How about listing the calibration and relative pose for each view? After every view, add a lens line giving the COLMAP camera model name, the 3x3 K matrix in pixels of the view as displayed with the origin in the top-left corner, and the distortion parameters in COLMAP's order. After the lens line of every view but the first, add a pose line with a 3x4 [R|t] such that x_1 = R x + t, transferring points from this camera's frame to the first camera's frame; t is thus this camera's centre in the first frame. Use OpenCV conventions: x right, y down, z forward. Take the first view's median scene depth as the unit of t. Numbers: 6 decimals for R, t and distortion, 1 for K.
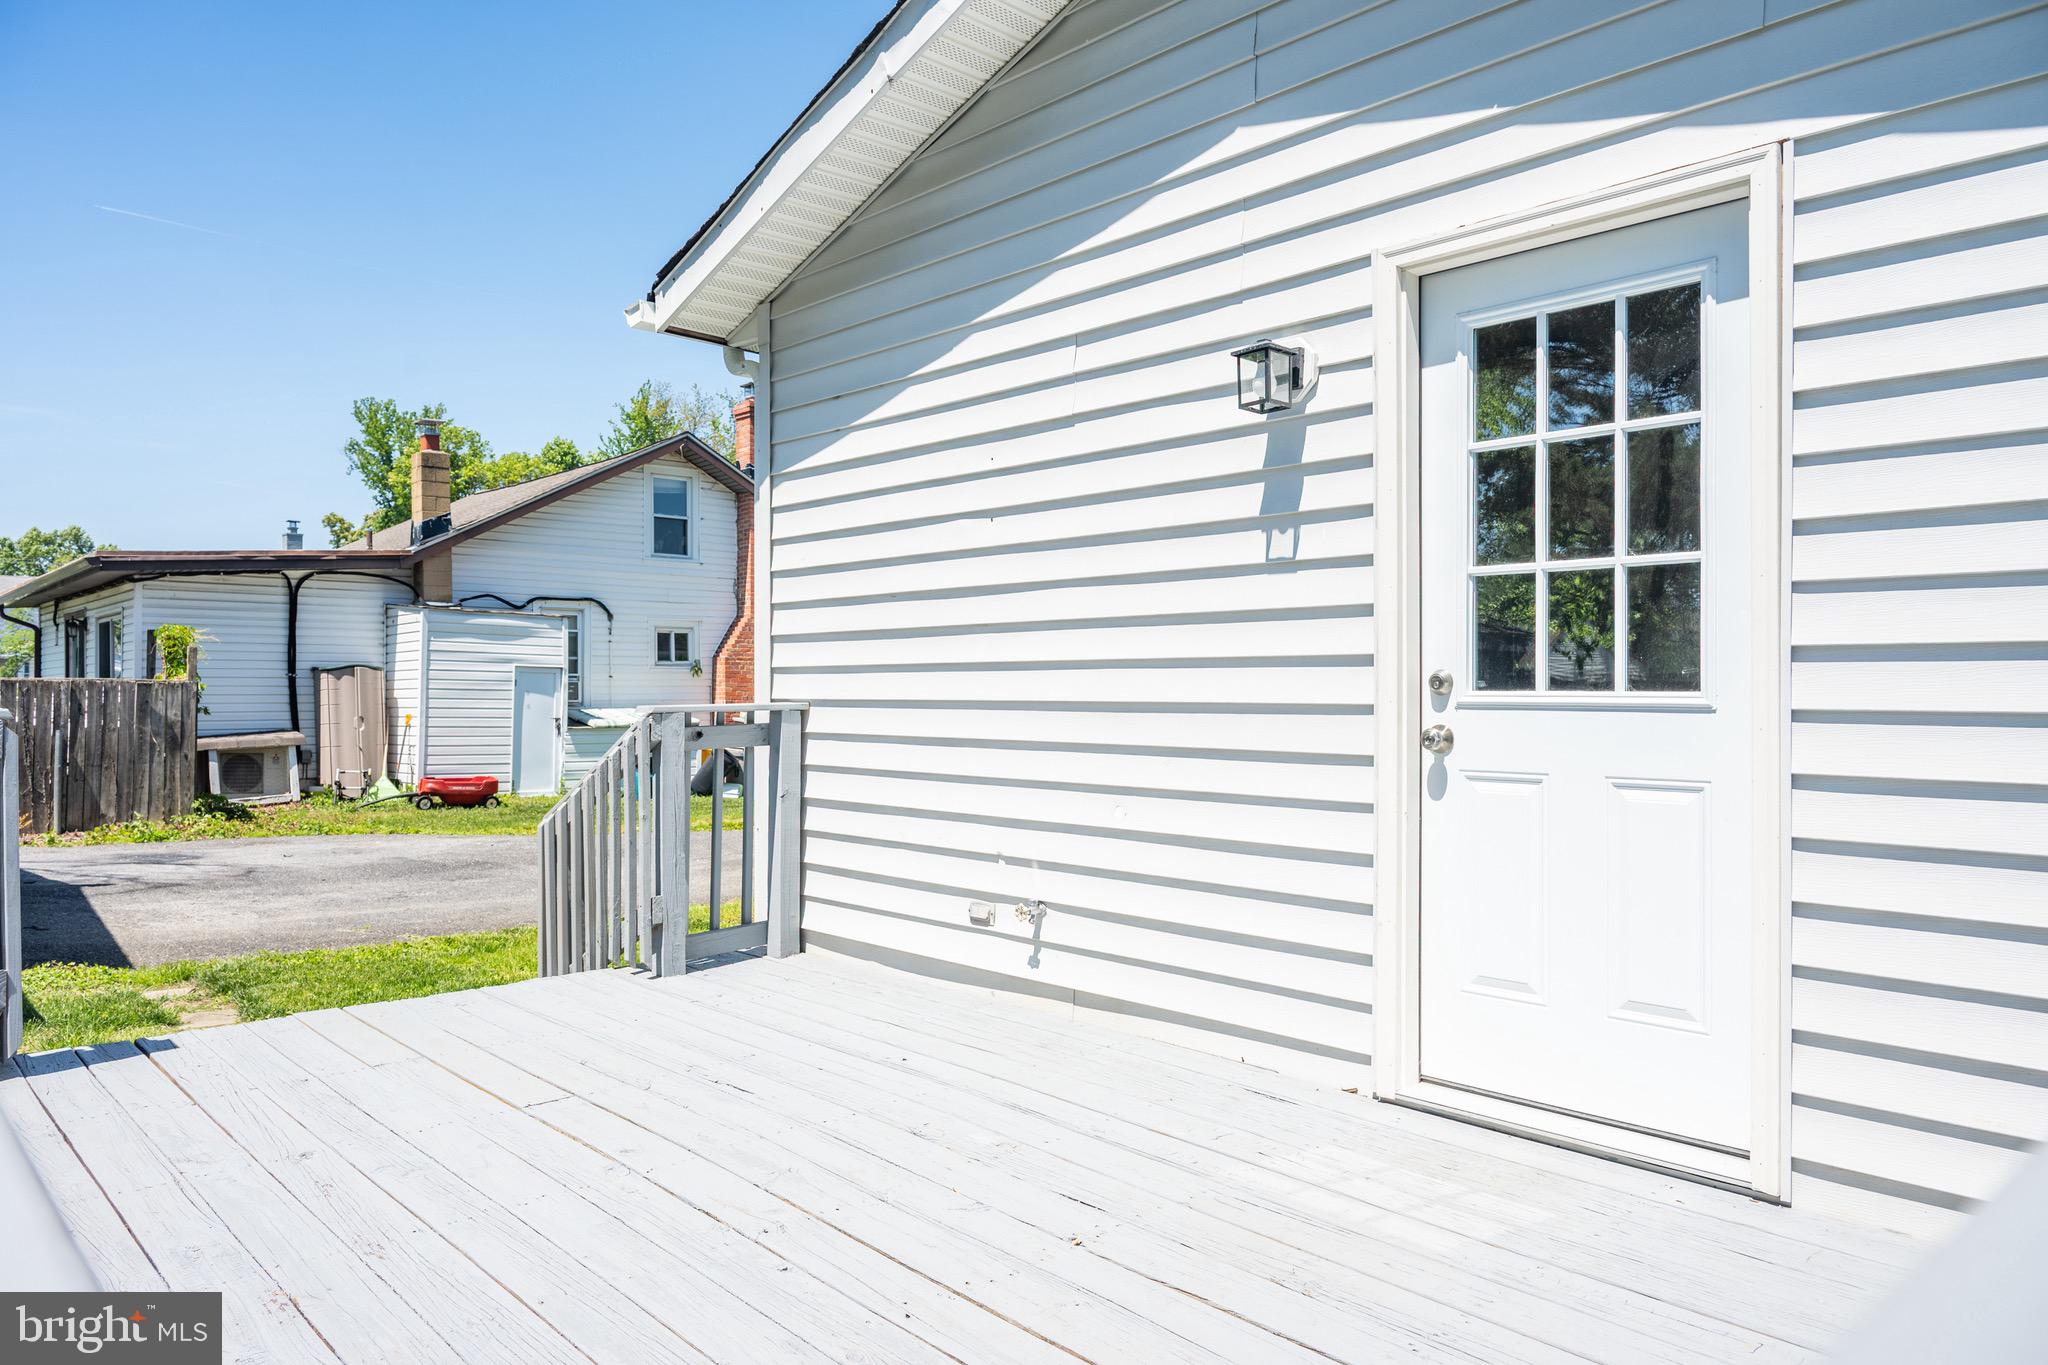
lens RADIAL K [[1352.6, 0, 1019.6], [0, 1352.6, 687.5], [0, 0, 1]] dist [0.007852, -0.031714]
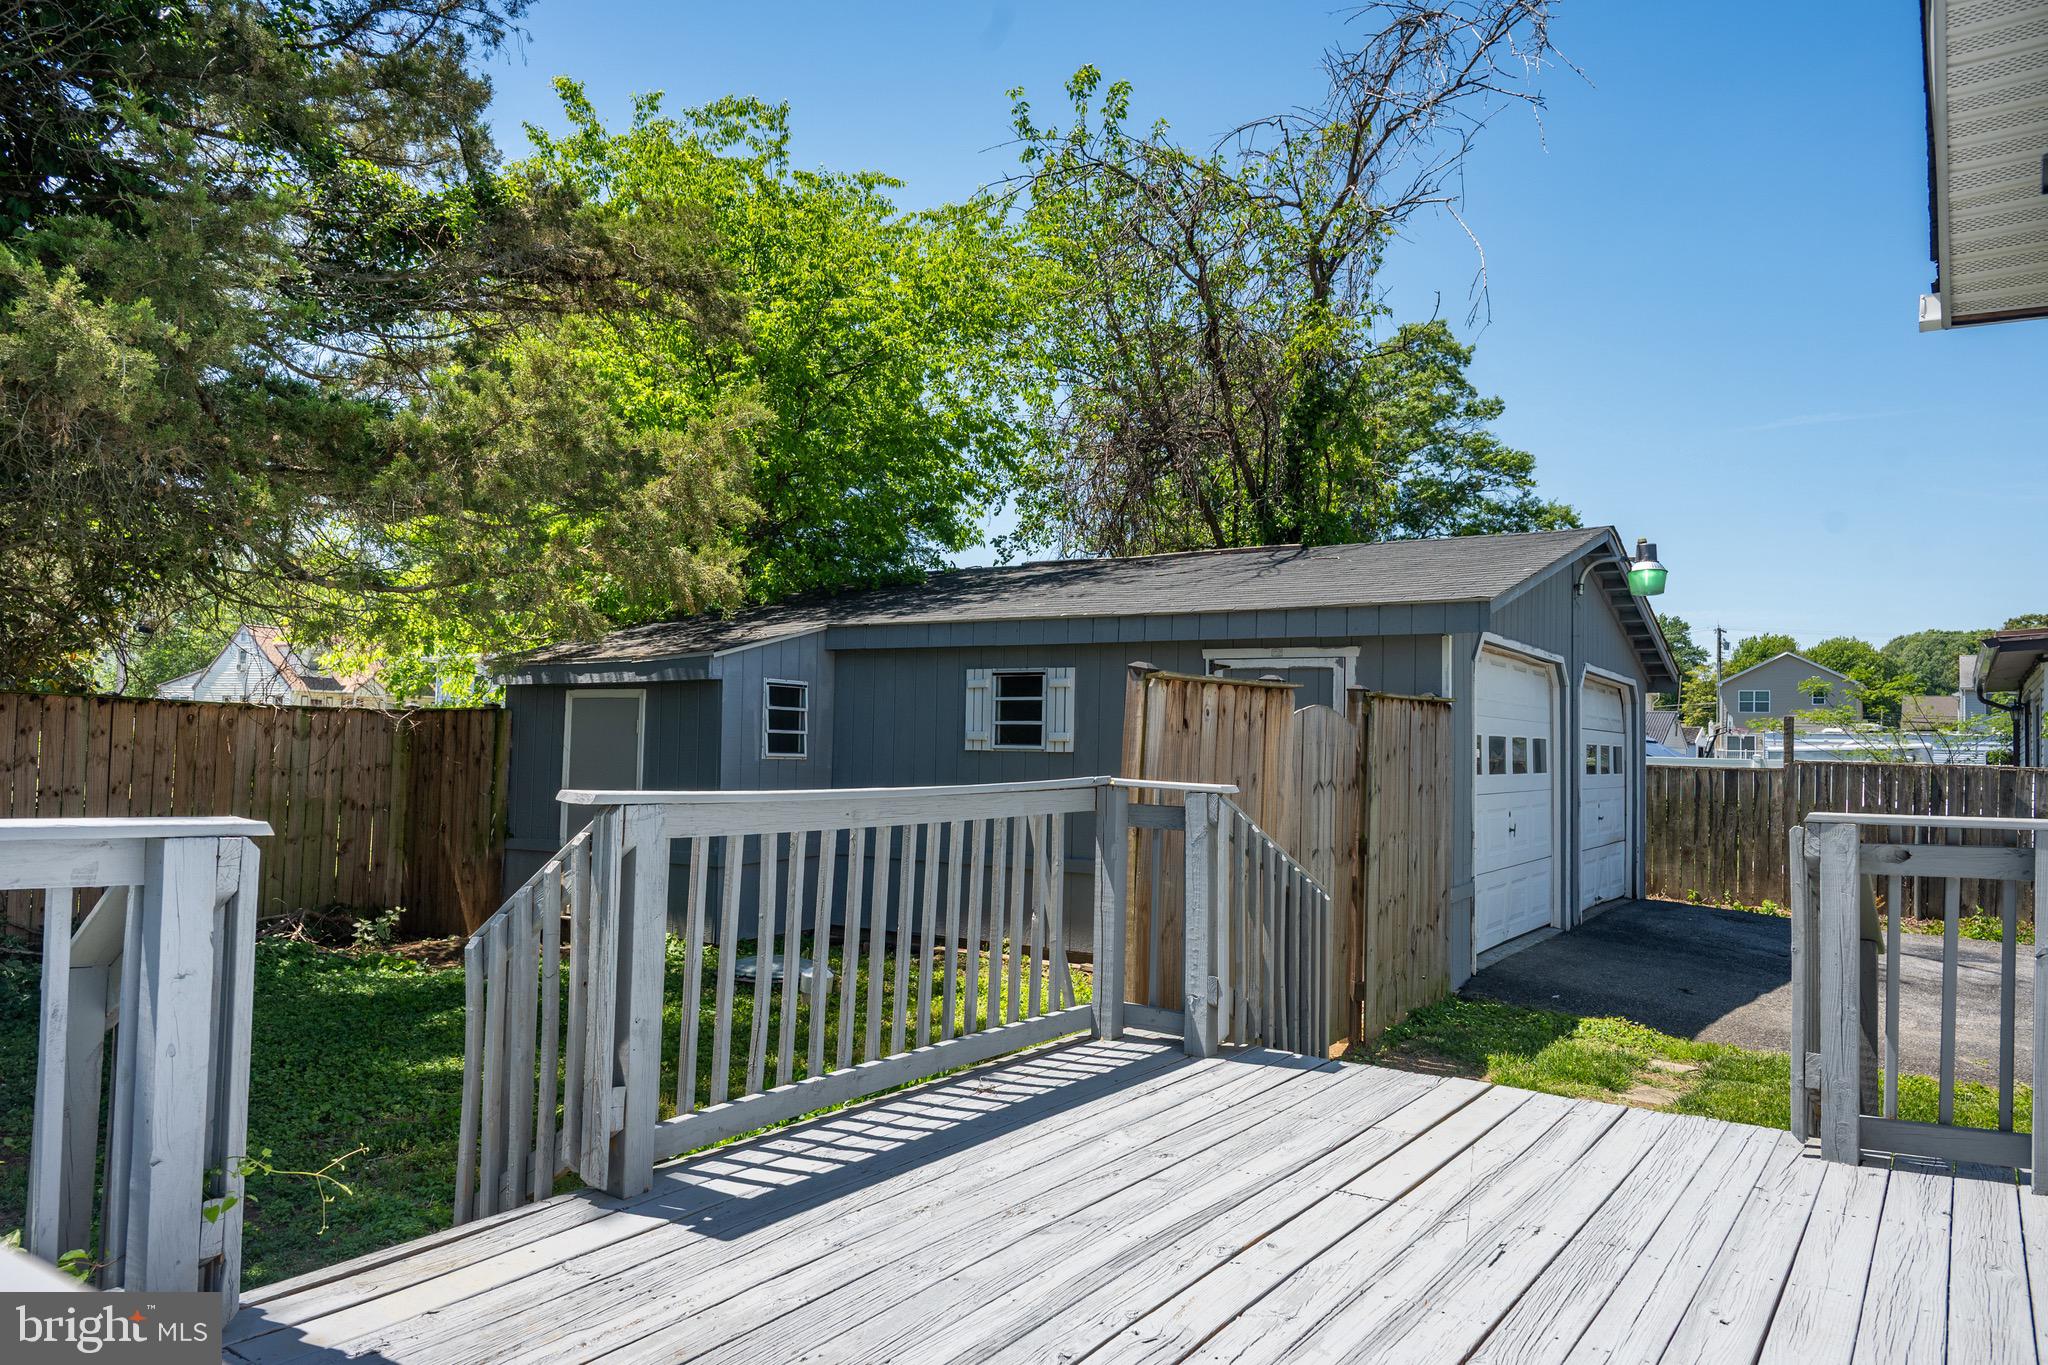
lens RADIAL K [[1385.0, 0, 1048.5], [0, 1385.0, 683.5], [0, 0, 1]] dist [-0.002386, -0.001153]
pose [[0.224272, -0.037098, -0.973820, 0.587515], [-0.024062, 0.998760, -0.043590, -0.022511], [0.974229, 0.033208, 0.223102, 0.504157]]
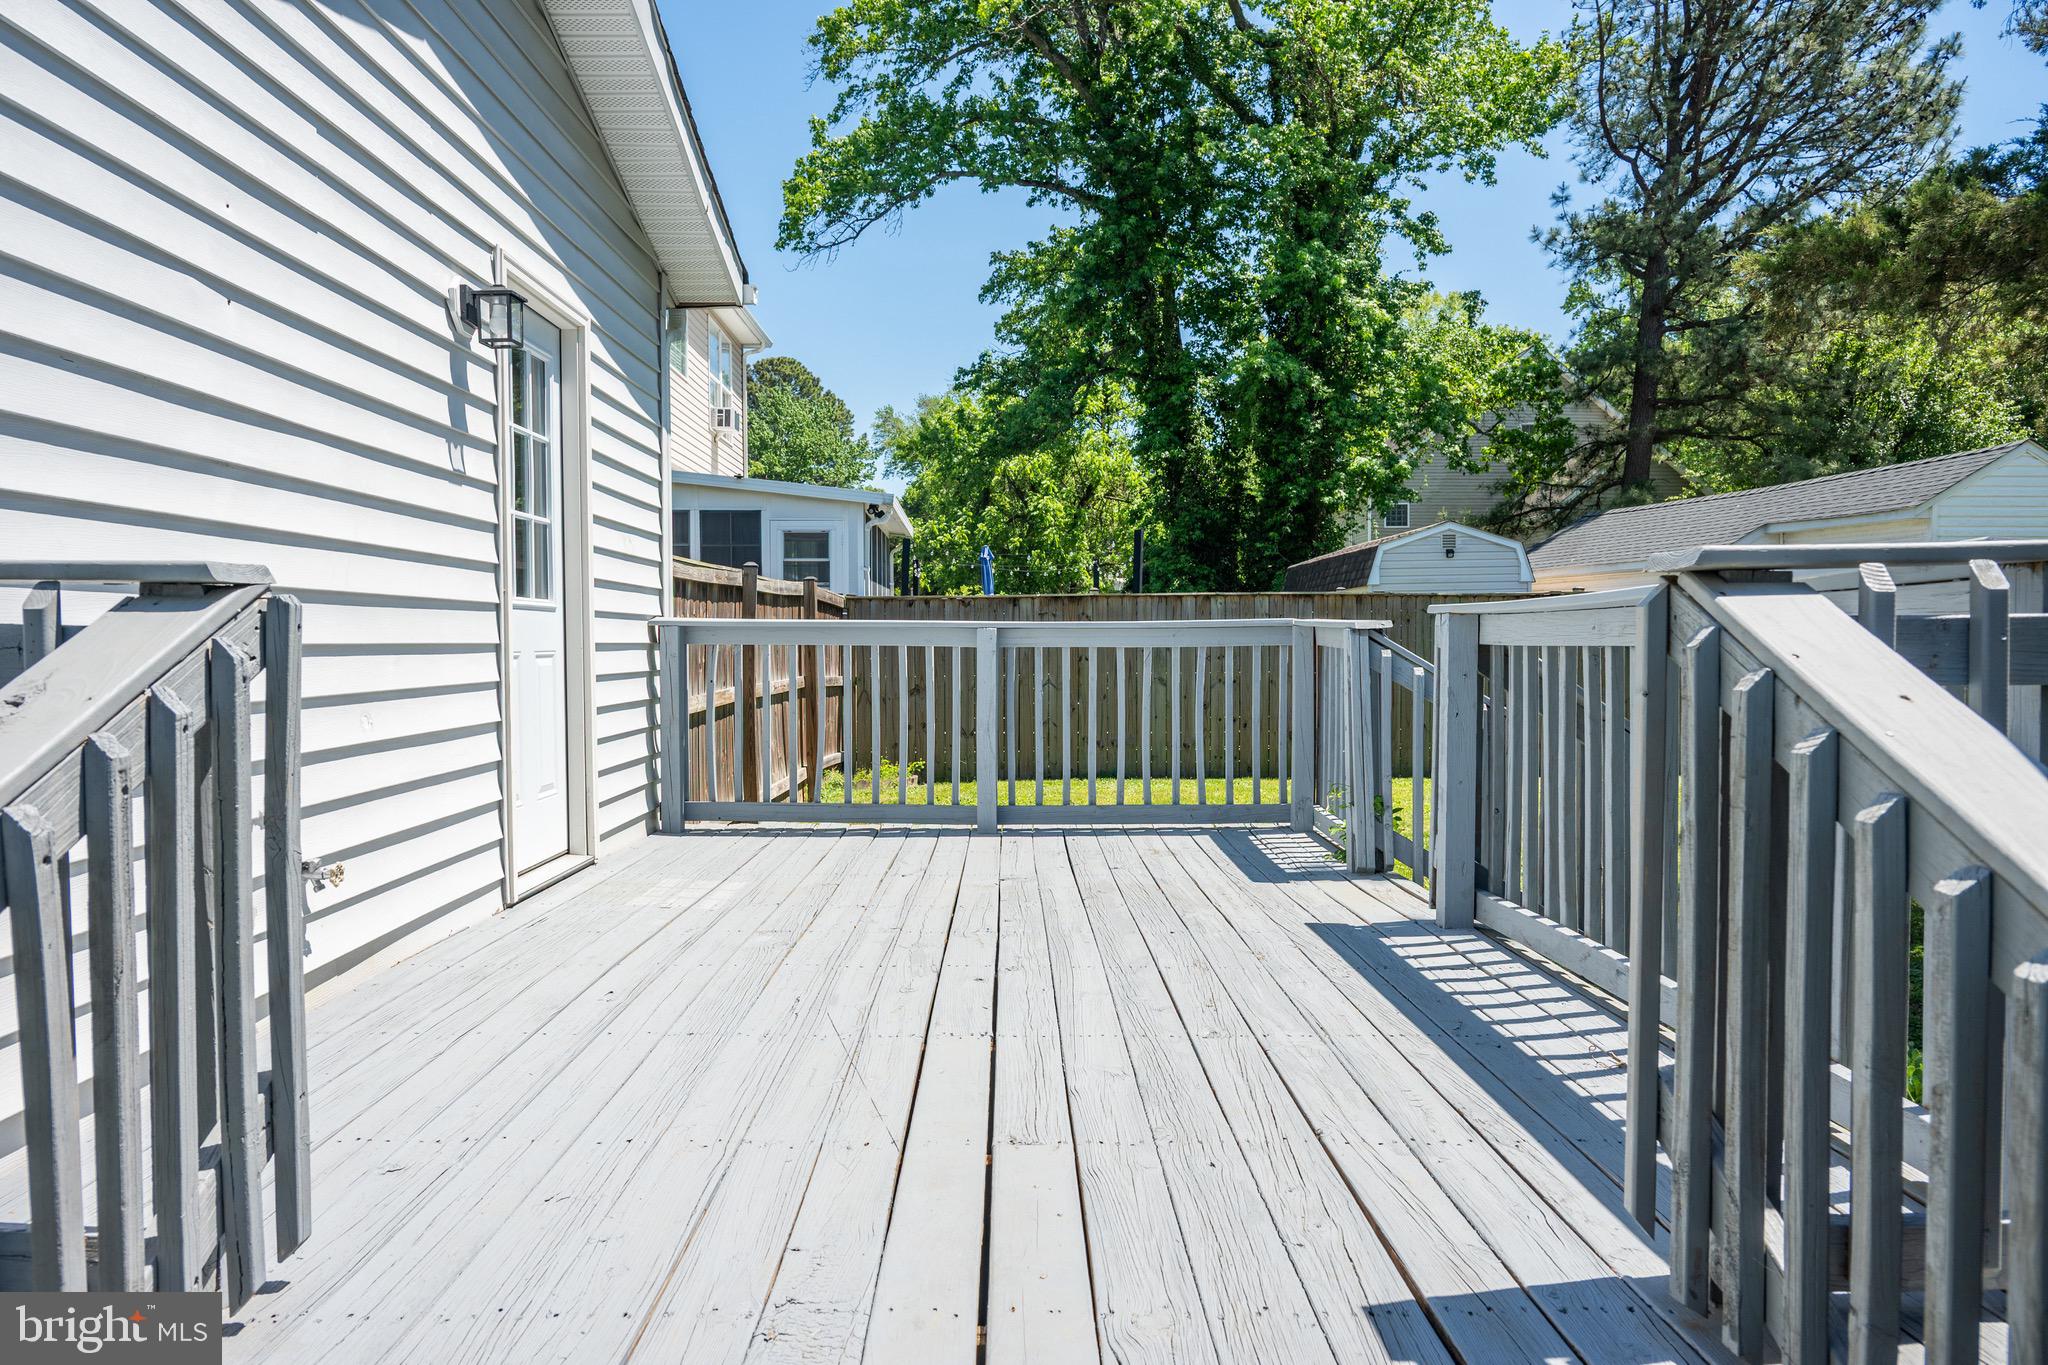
lens RADIAL K [[1356.7, 0, 1021.5], [0, 1356.7, 671.7], [0, 0, 1]] dist [-0.002334, -0.003851]
pose [[-0.738305, -0.017544, 0.674238, -0.922391], [0.001434, 0.999619, 0.027581, 0.042724], [-0.674465, 0.021330, -0.737999, 1.542135]]
